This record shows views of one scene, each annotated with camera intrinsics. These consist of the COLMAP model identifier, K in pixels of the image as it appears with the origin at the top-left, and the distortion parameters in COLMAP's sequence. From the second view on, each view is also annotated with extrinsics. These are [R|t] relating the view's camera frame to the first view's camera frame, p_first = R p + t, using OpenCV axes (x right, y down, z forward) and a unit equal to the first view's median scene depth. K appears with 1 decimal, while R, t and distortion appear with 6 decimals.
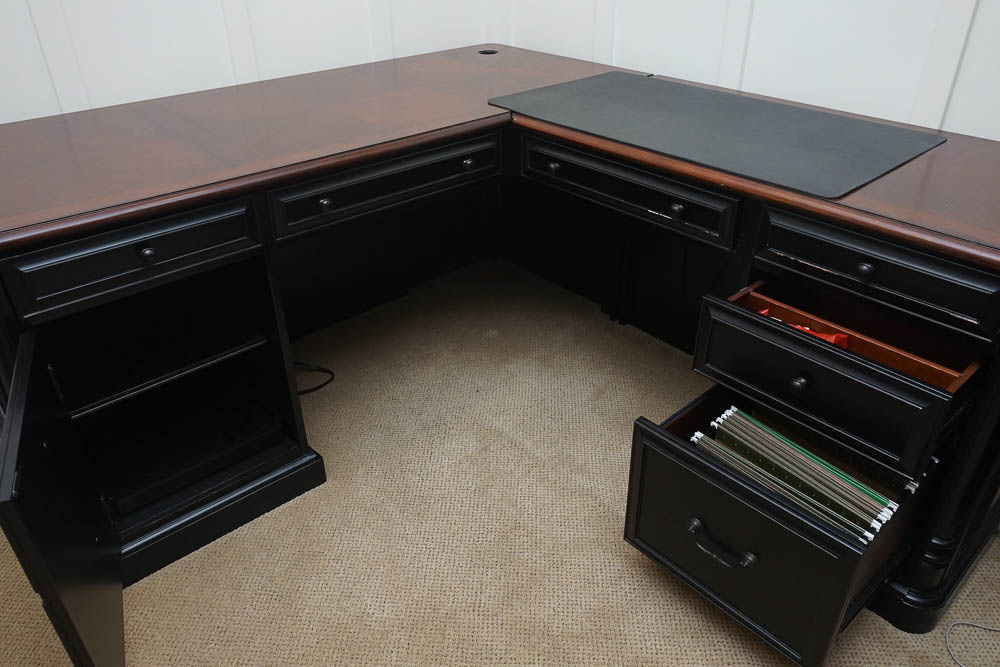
lens RADIAL K [[725.6, 0, 503.3], [0, 725.6, 328.2], [0, 0, 1]] dist [-0.002731, -0.002051]
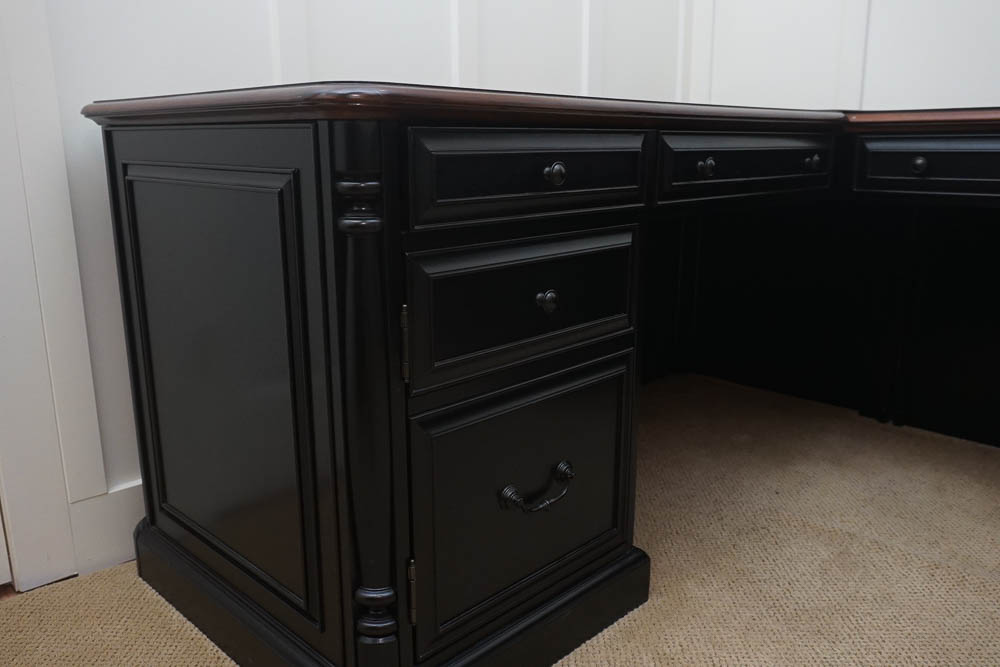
lens RADIAL K [[800.2, 0, 510.5], [0, 800.2, 330.7], [0, 0, 1]] dist [0.003541, 0.005578]
pose [[0.997638, -0.016522, 0.066677, -0.490617], [0.036304, 0.950829, -0.307583, 0.233384], [-0.058317, 0.309277, 0.949182, 0.265930]]
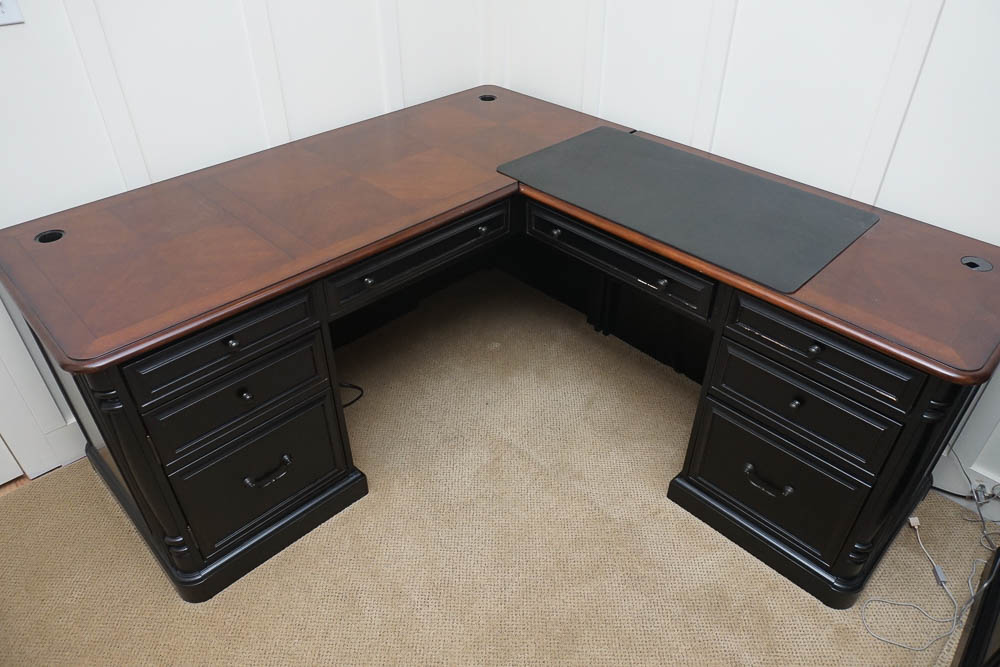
lens RADIAL K [[676.3, 0, 501.4], [0, 676.3, 329.3], [0, 0, 1]] dist [-0.028532, 0.000491]
pose [[0.999030, -0.019621, 0.039426, -0.072778], [0.015620, 0.994930, 0.099345, -0.195732], [-0.041176, -0.098633, 0.994272, -0.114669]]
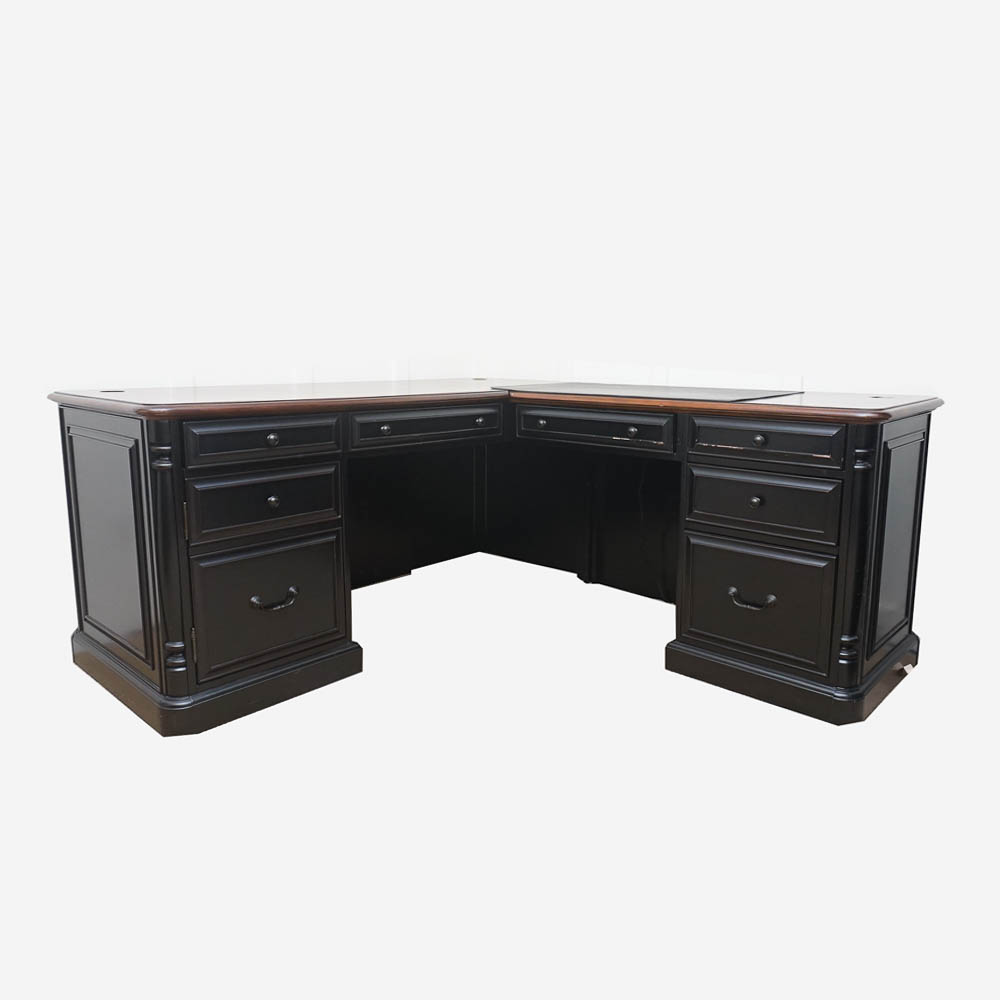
lens RADIAL K [[766.6, 0, 510.2], [0, 766.6, 477.2], [0, 0, 1]] dist [-0.007191, 0.000153]
pose [[0.996740, -0.005900, 0.080465, -0.120129], [0.035600, 0.927151, -0.372993, 0.458947], [-0.072403, 0.374641, 0.924339, -0.334619]]
